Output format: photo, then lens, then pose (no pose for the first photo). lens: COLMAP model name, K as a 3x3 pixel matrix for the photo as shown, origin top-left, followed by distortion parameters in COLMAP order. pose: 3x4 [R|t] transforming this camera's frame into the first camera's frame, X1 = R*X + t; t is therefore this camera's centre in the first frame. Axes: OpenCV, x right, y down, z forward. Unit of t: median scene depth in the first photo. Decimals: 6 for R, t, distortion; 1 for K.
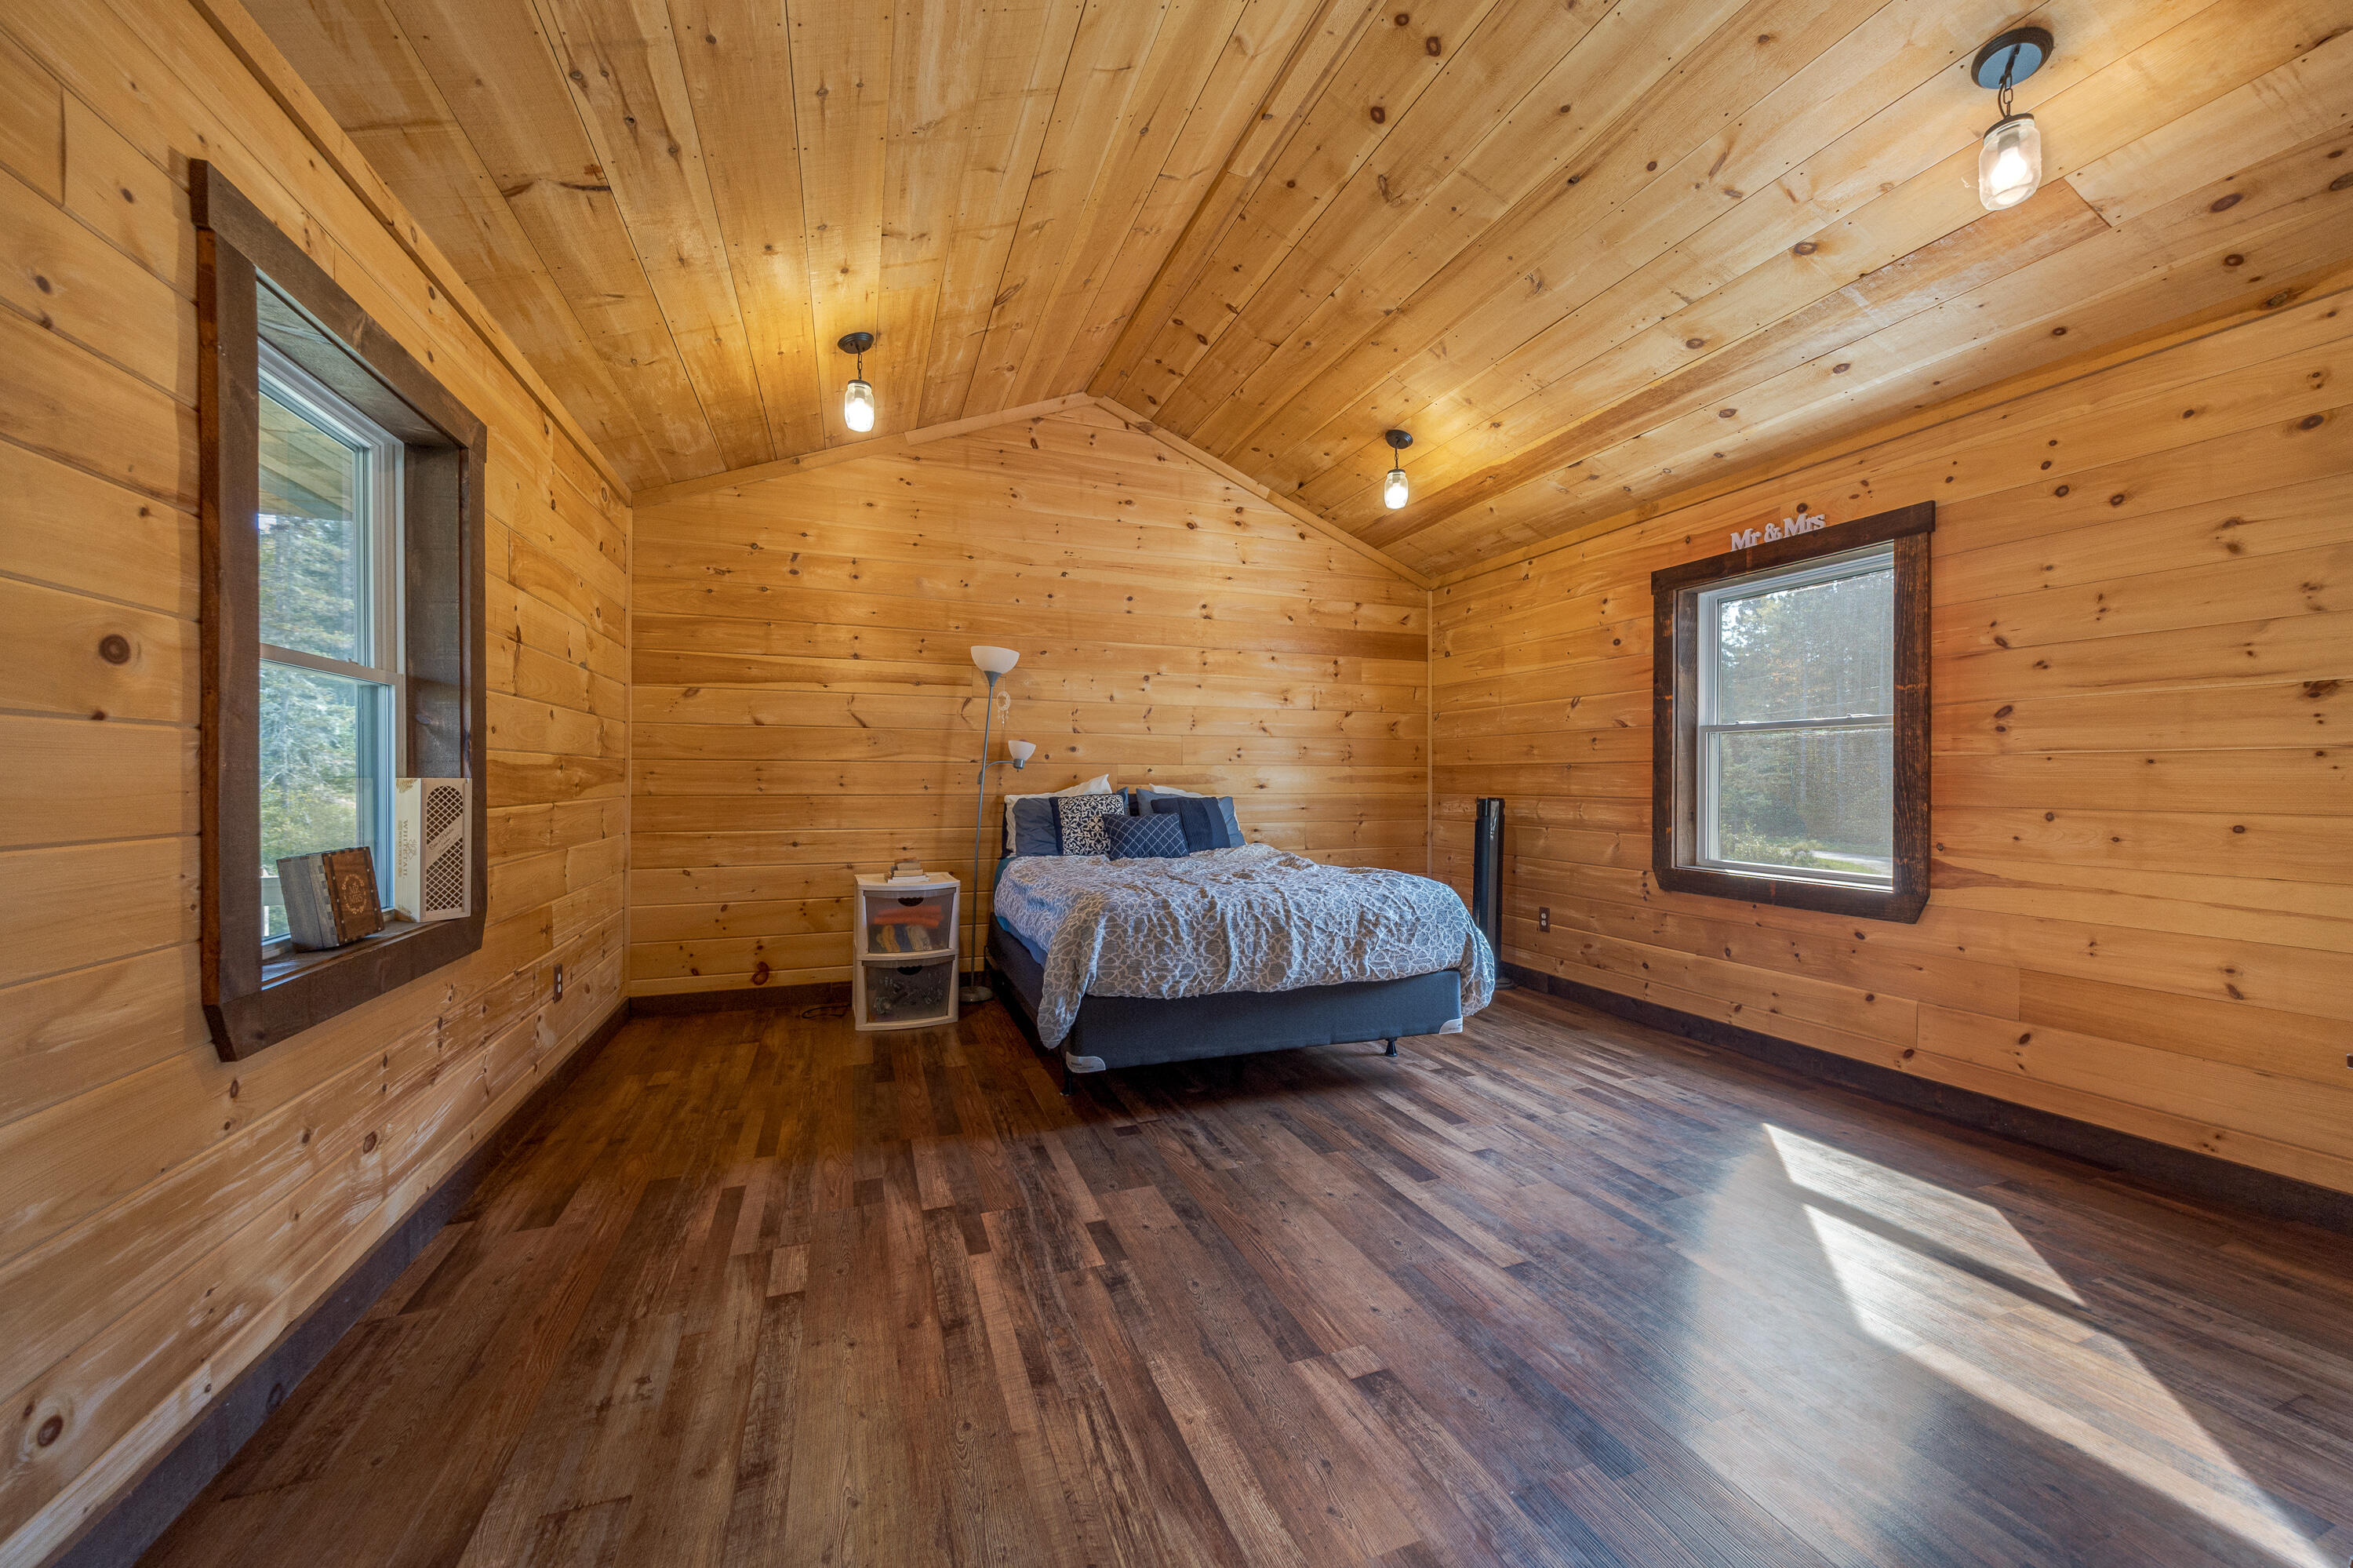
lens RADIAL K [[862.2, 0, 1176.5], [0, 862.2, 784.0], [0, 0, 1]] dist [-0.000452, -0.000141]
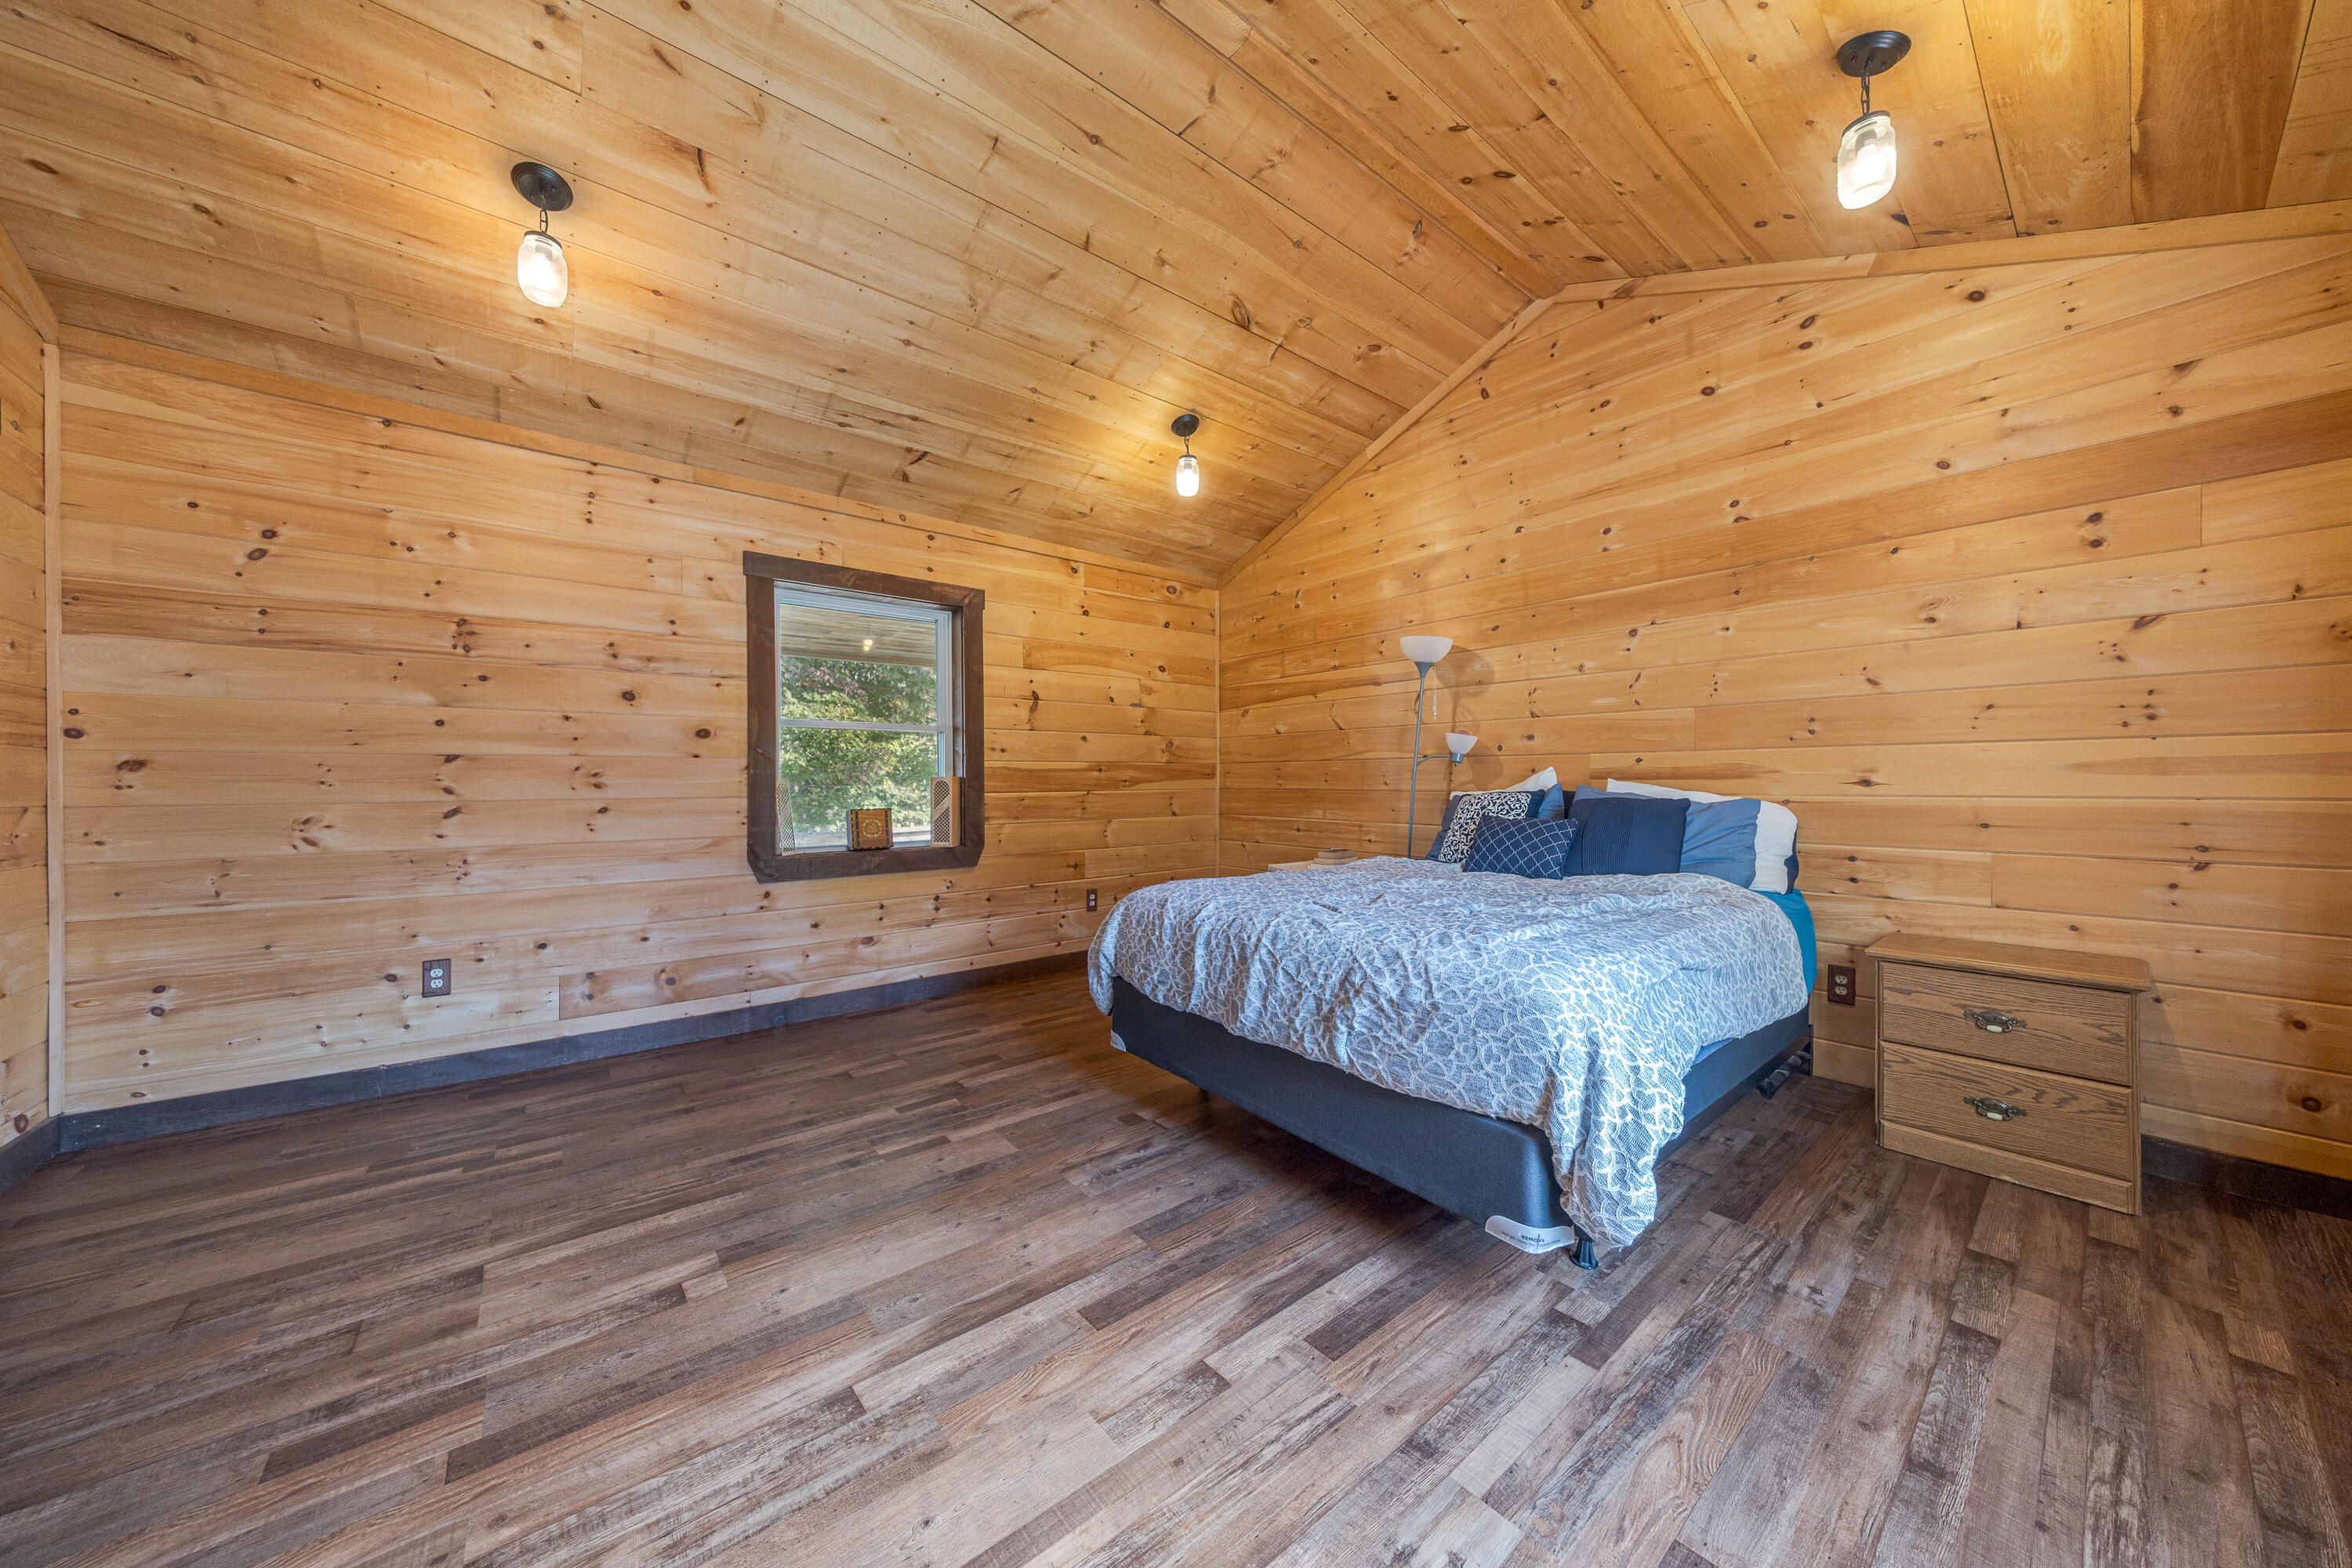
lens RADIAL K [[774.9, 0, 1176.0], [0, 774.9, 784.0], [0, 0, 1]] dist [-0.000406, -0.000149]
pose [[0.315447, 0.001066, -0.948943, 0.794657], [-0.001209, 0.999999, 0.000722, 0.006968], [0.948943, 0.000919, 0.315448, 0.735816]]
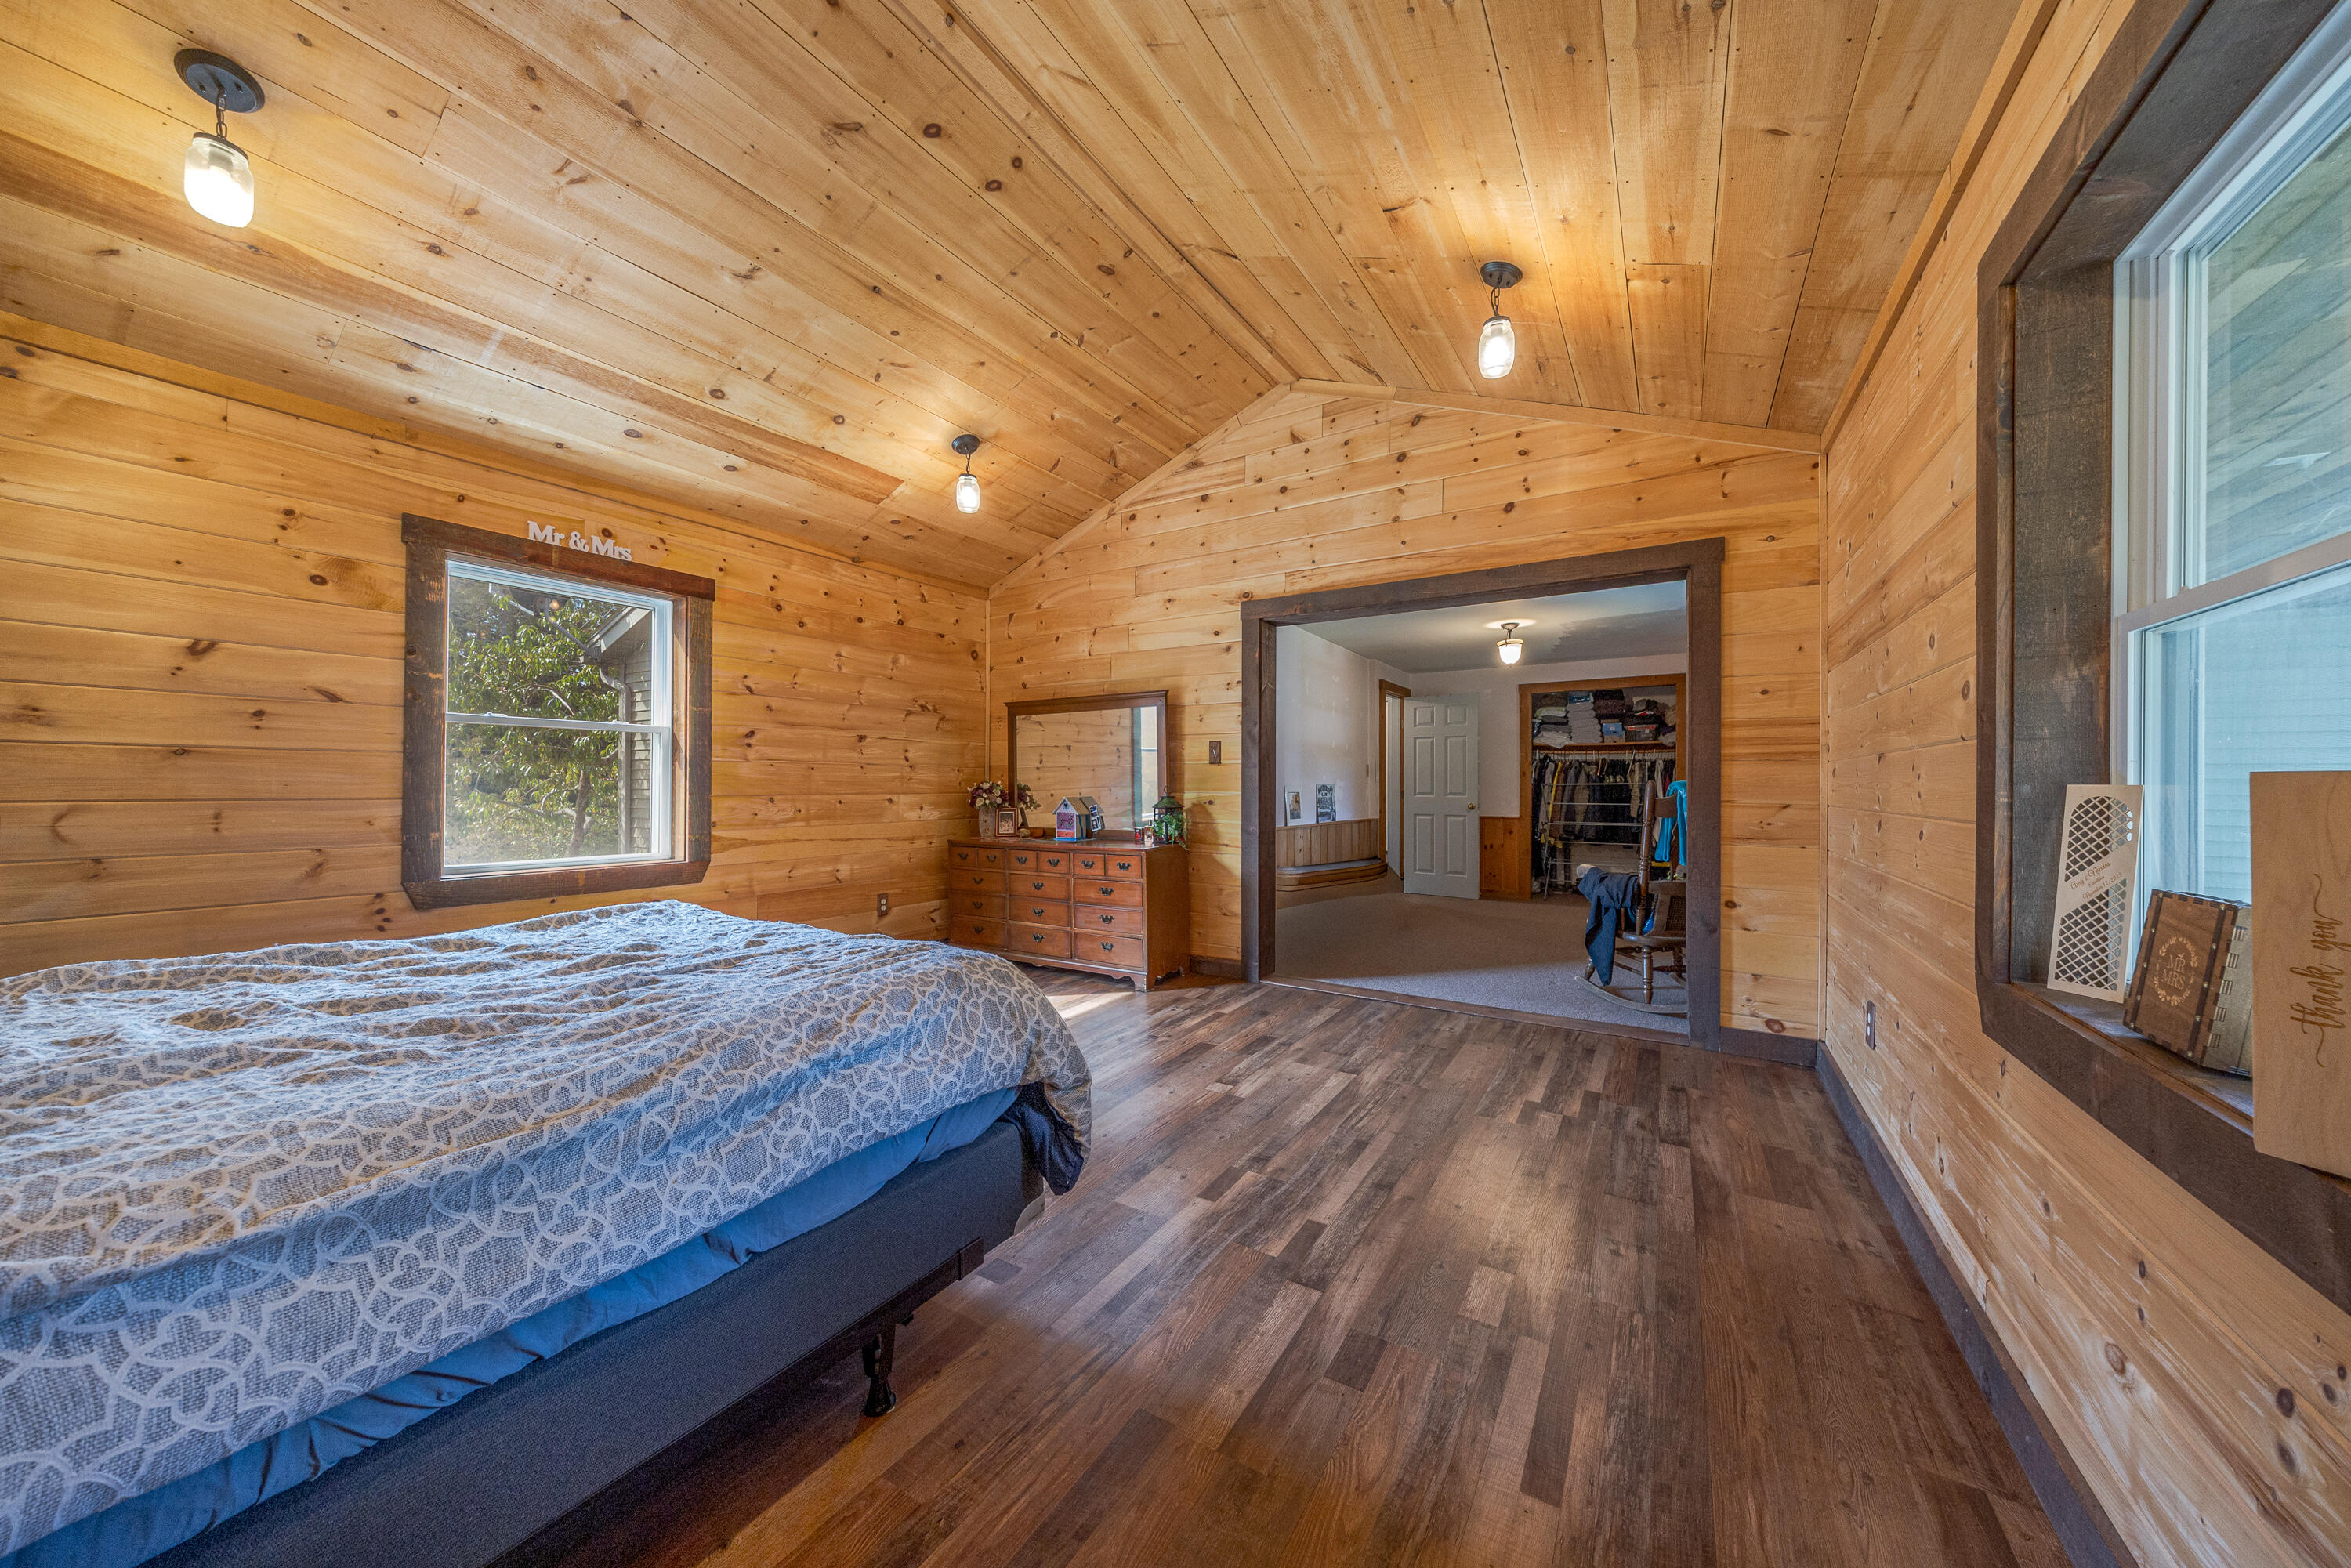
lens RADIAL K [[790.3, 0, 1175.5], [0, 790.3, 784.0], [0, 0, 1]] dist [-0.001242, -0.000120]
pose [[-0.610217, -0.005310, 0.792216, -0.635893], [-0.000030, 0.999978, 0.006680, -0.002793], [-0.792234, 0.004053, -0.610204, 1.235887]]
